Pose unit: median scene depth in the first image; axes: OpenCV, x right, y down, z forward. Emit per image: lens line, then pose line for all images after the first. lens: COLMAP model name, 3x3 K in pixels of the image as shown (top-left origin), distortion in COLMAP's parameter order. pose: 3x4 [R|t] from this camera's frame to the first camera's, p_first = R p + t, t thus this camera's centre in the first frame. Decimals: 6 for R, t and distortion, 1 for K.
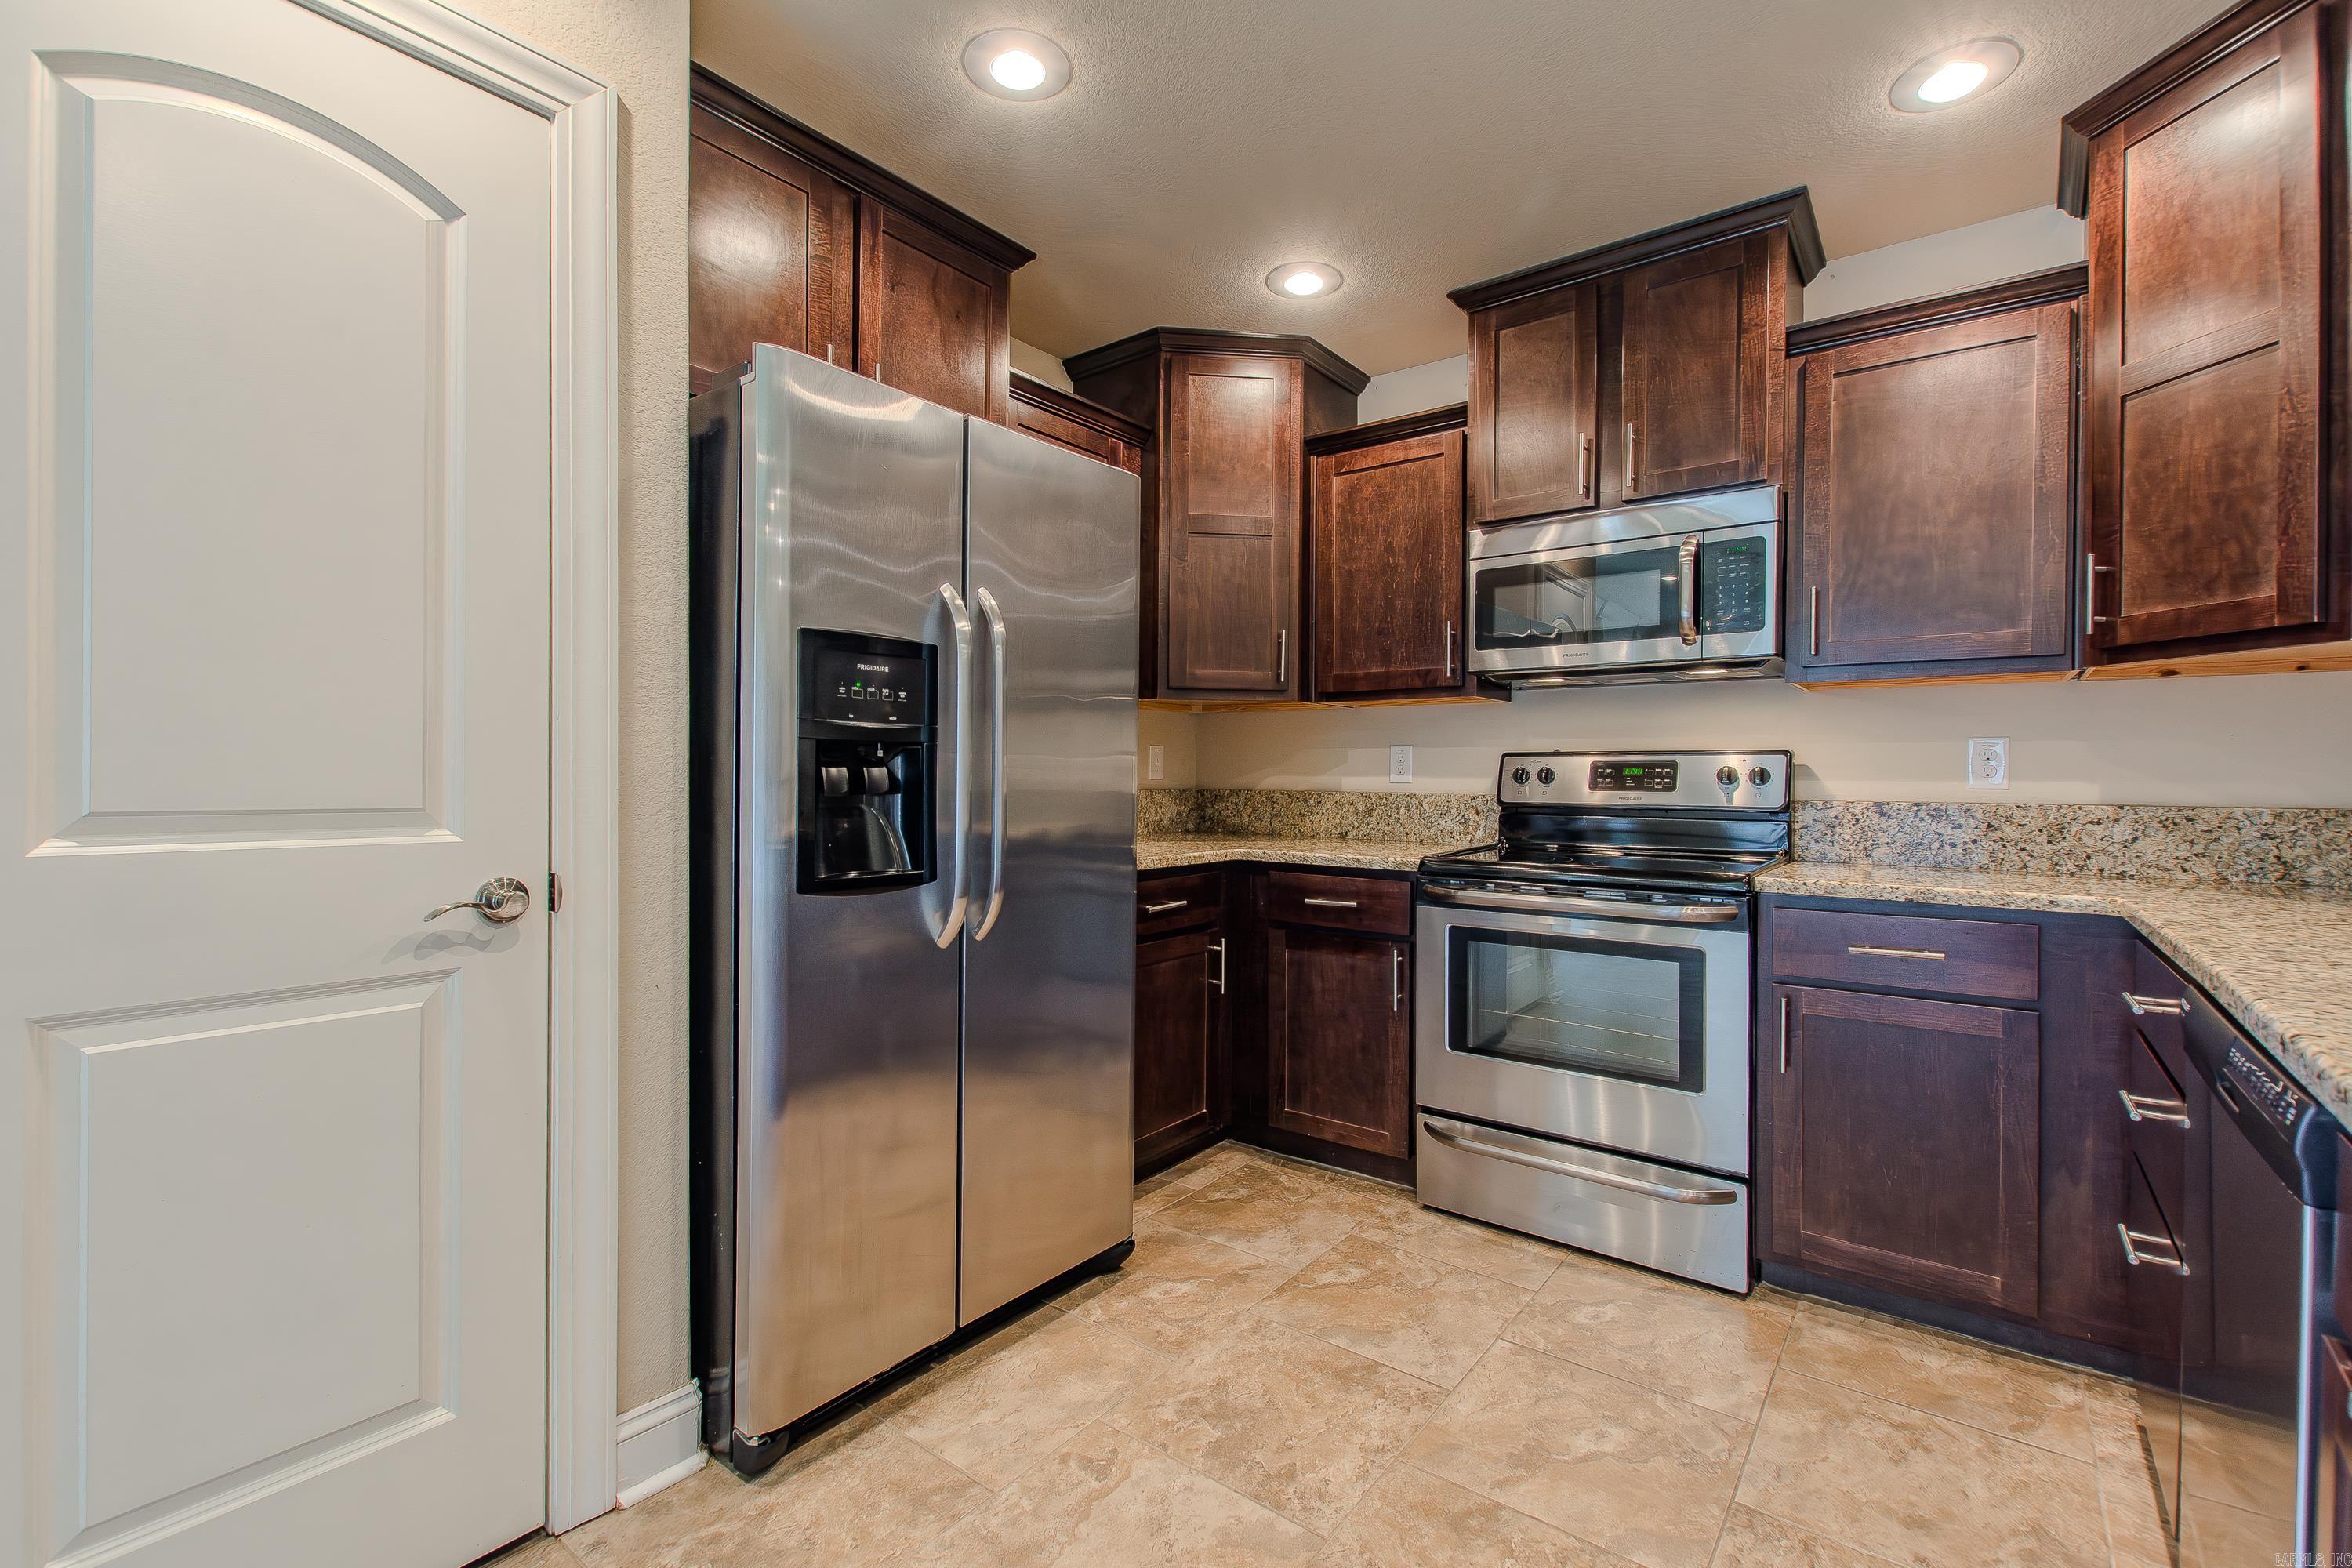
lens RADIAL K [[1025.5, 0, 1186.0], [0, 1025.5, 783.1], [0, 0, 1]] dist [0.002049, -0.000682]
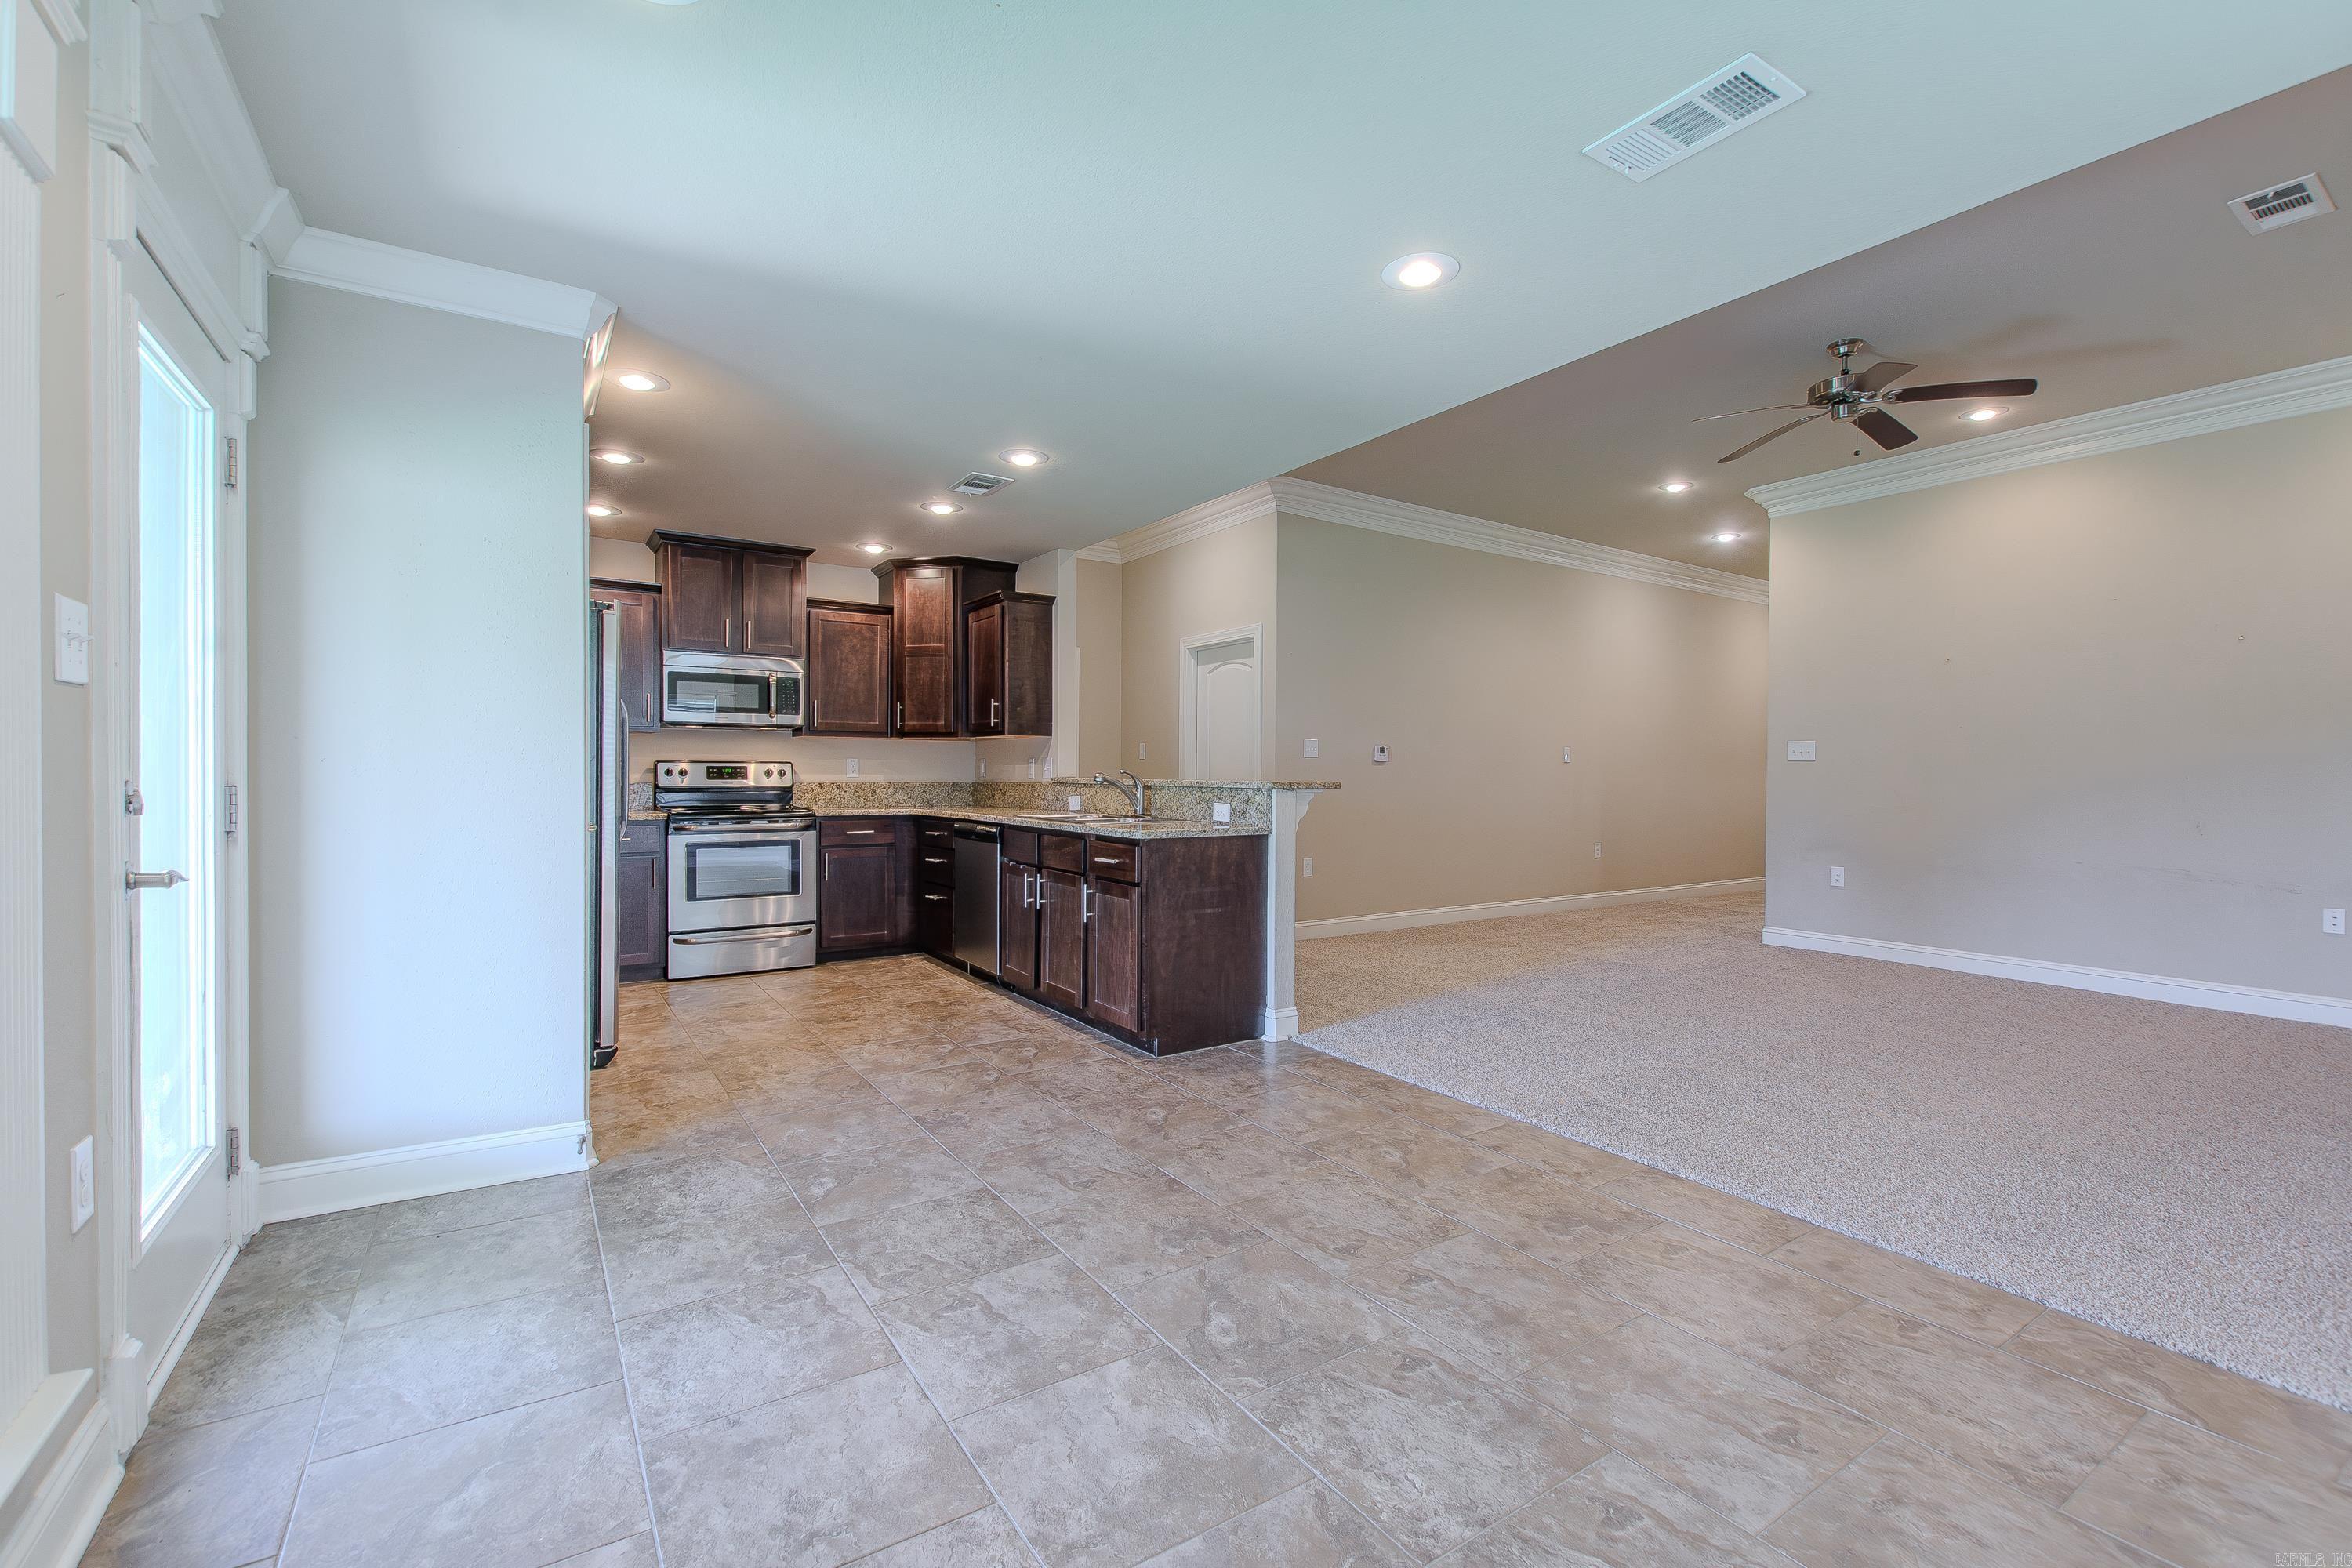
lens RADIAL K [[1025.5, 0, 1186.0], [0, 1025.5, 783.1], [0, 0, 1]] dist [0.002049, -0.000682]
pose [[0.325538, -0.013409, 0.945434, -1.503362], [0.004625, 0.999910, 0.012589, -0.008913], [-0.945518, 0.000275, 0.325570, -0.715325]]
